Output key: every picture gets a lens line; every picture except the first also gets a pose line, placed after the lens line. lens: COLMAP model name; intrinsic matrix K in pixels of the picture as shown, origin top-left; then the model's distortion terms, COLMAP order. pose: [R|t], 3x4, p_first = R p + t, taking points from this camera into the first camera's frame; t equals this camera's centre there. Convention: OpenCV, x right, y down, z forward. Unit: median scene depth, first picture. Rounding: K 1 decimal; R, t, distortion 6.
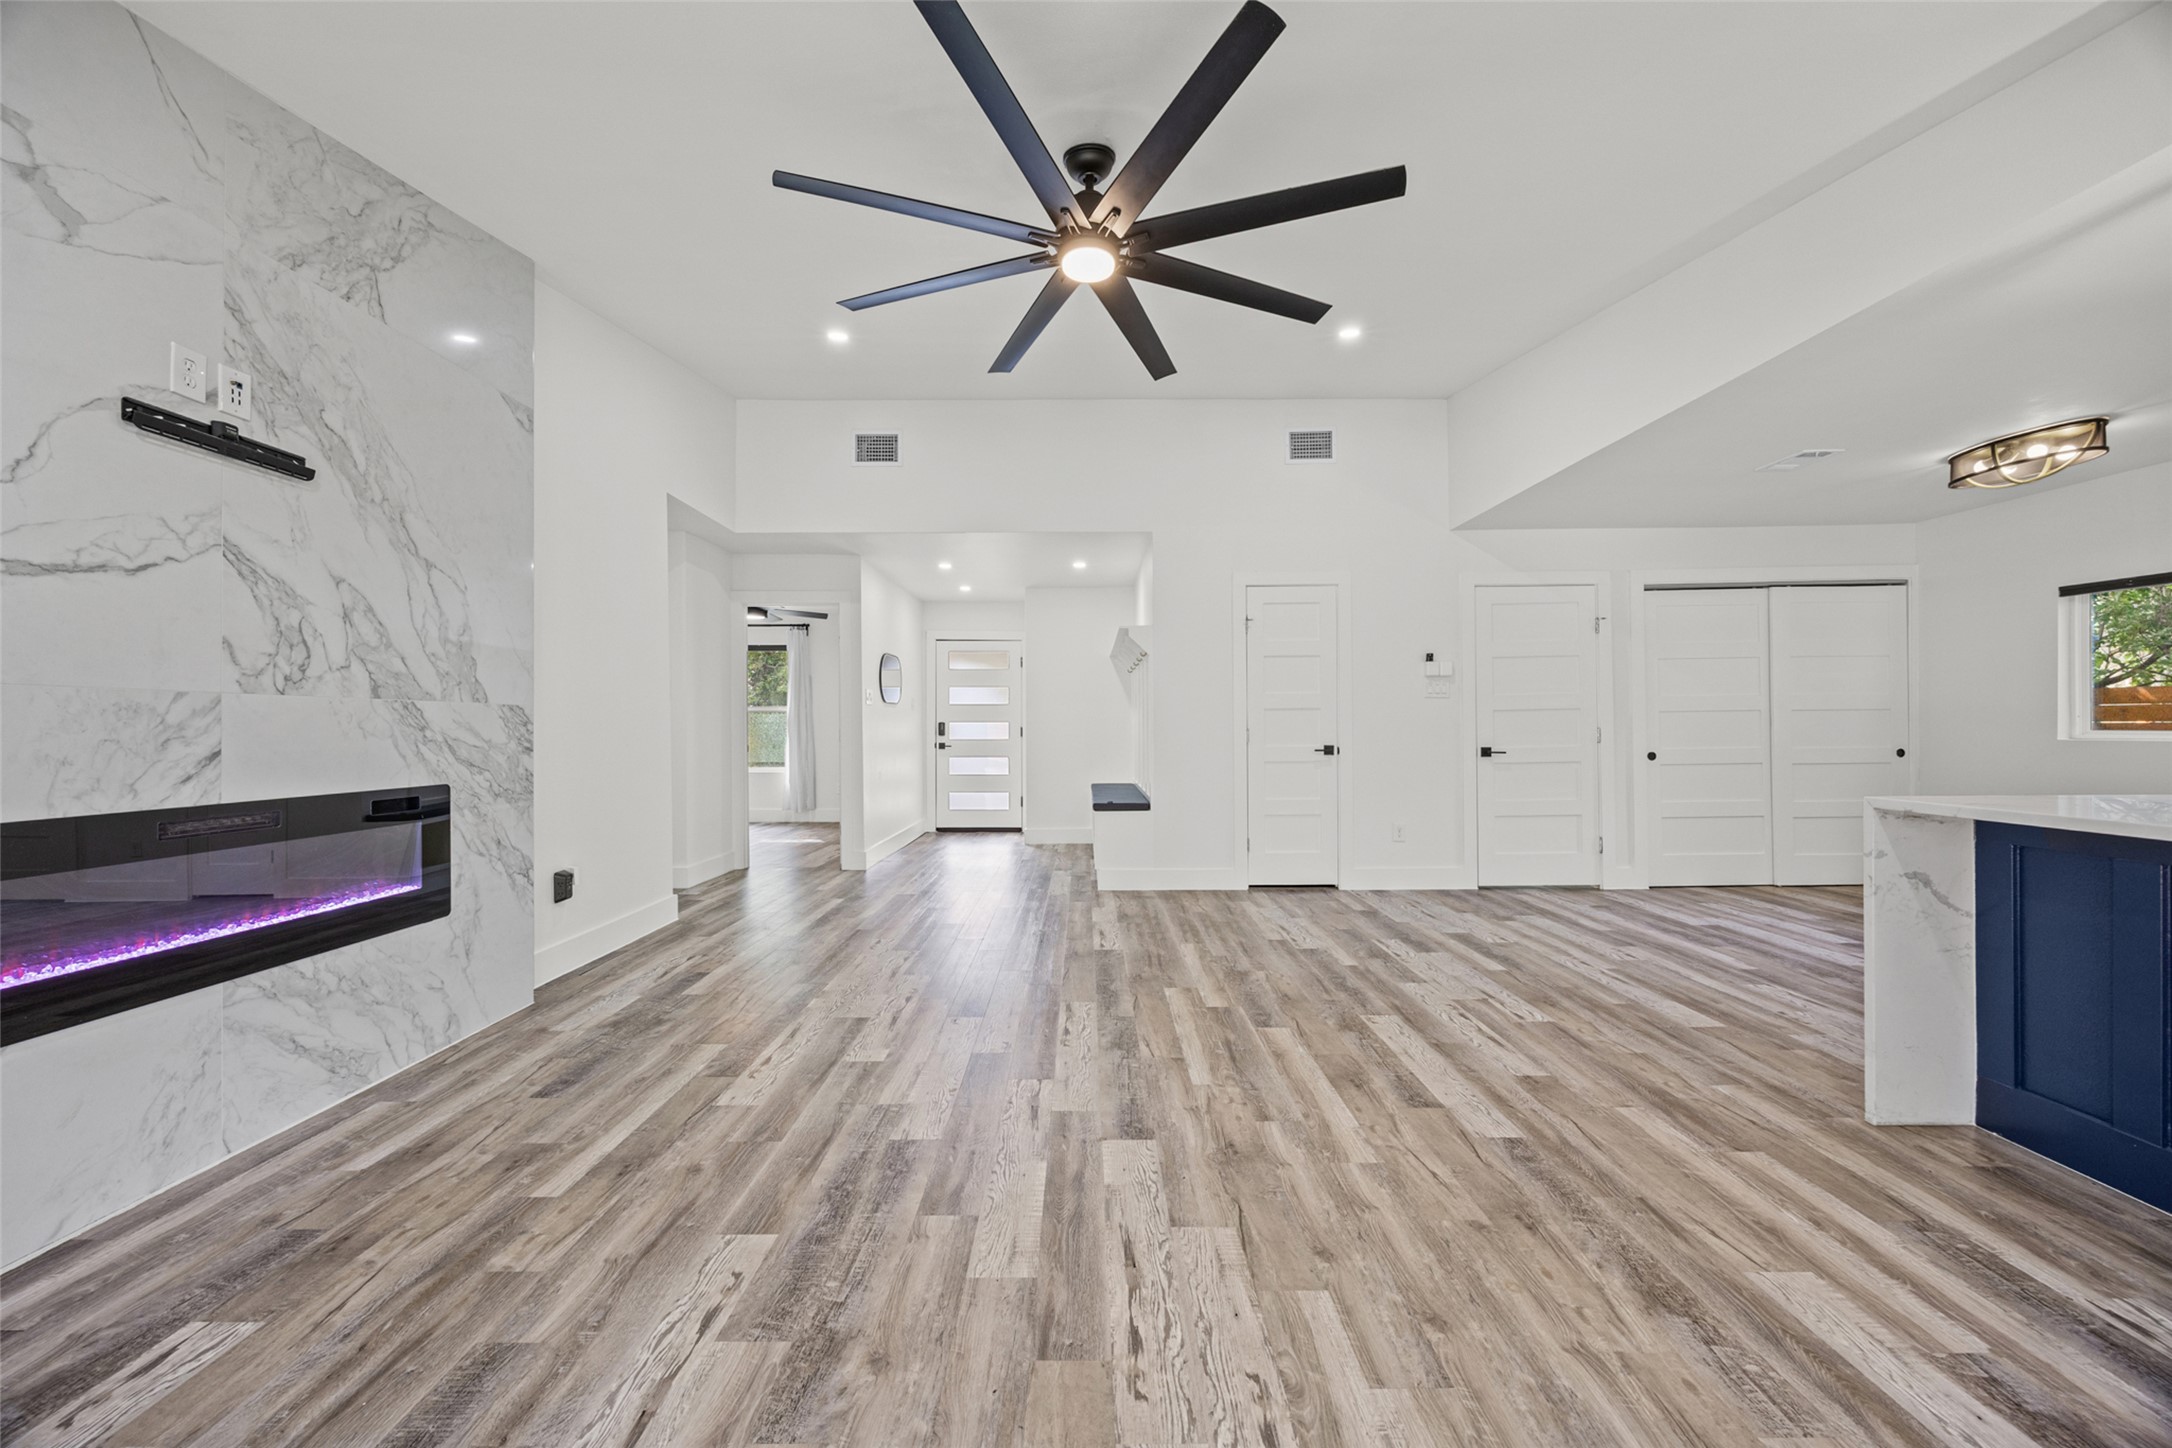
lens RADIAL K [[841.6, 0, 1086.0], [0, 841.6, 724.0], [0, 0, 1]] dist [0.013935, 0.000004]
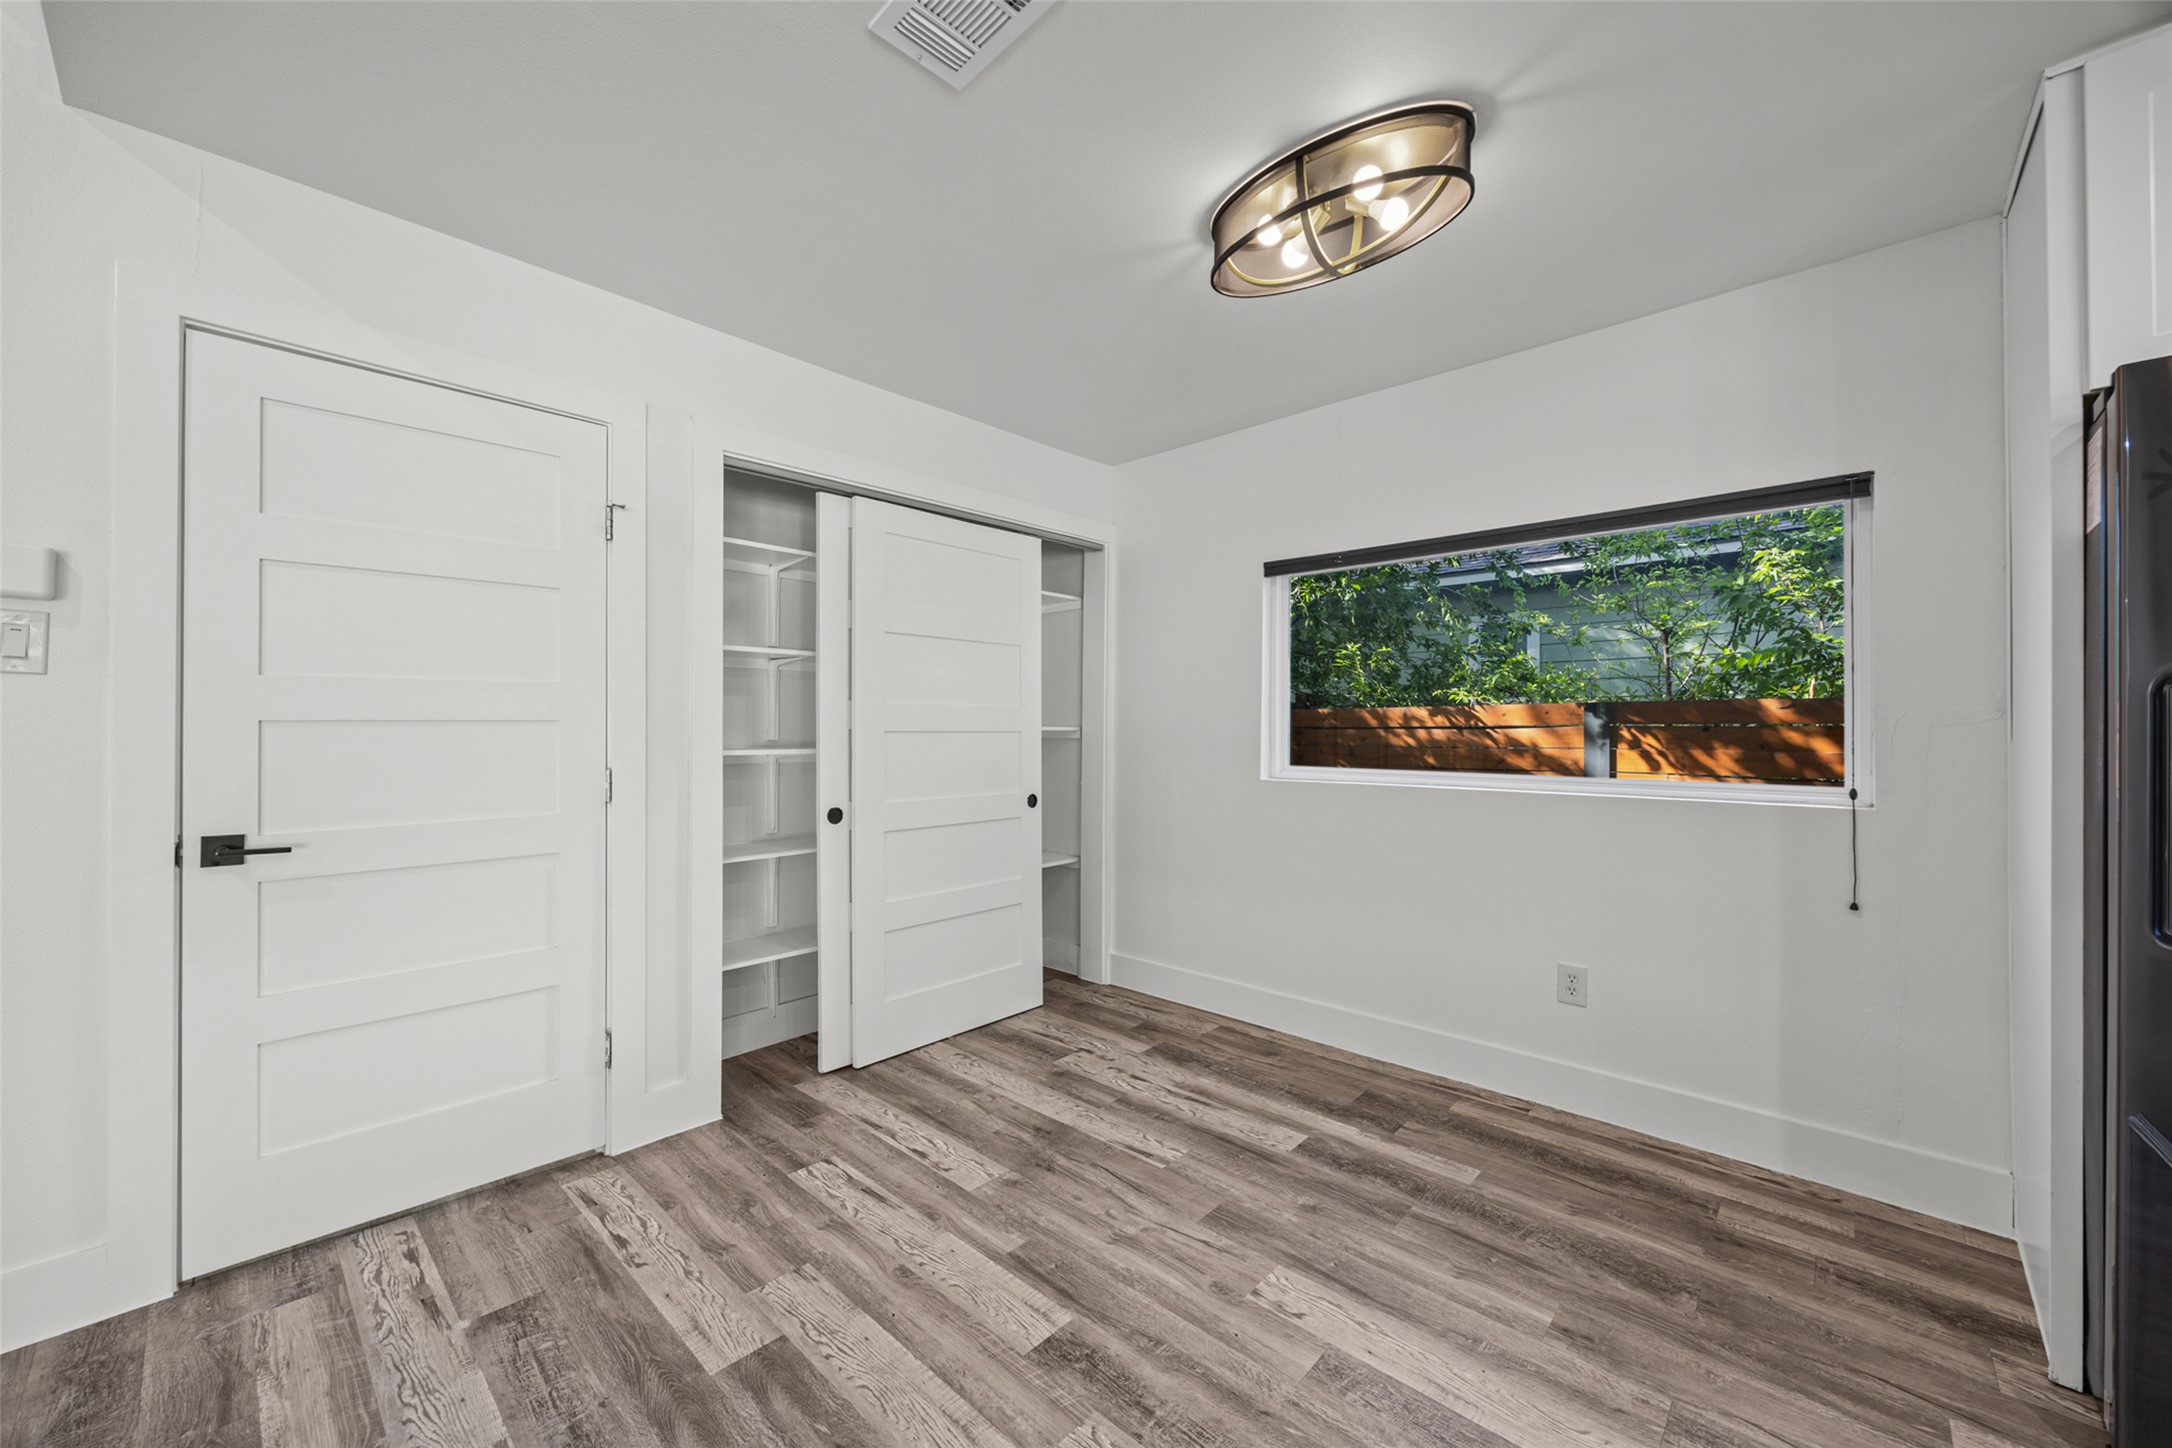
lens RADIAL K [[841.6, 0, 1086.0], [0, 841.6, 724.0], [0, 0, 1]] dist [0.013935, 0.000004]
pose [[0.692855, 0.018613, 0.720837, 0.542395], [-0.011640, 0.999825, -0.014629, -0.016195], [-0.720983, 0.001745, 0.692950, 0.628447]]
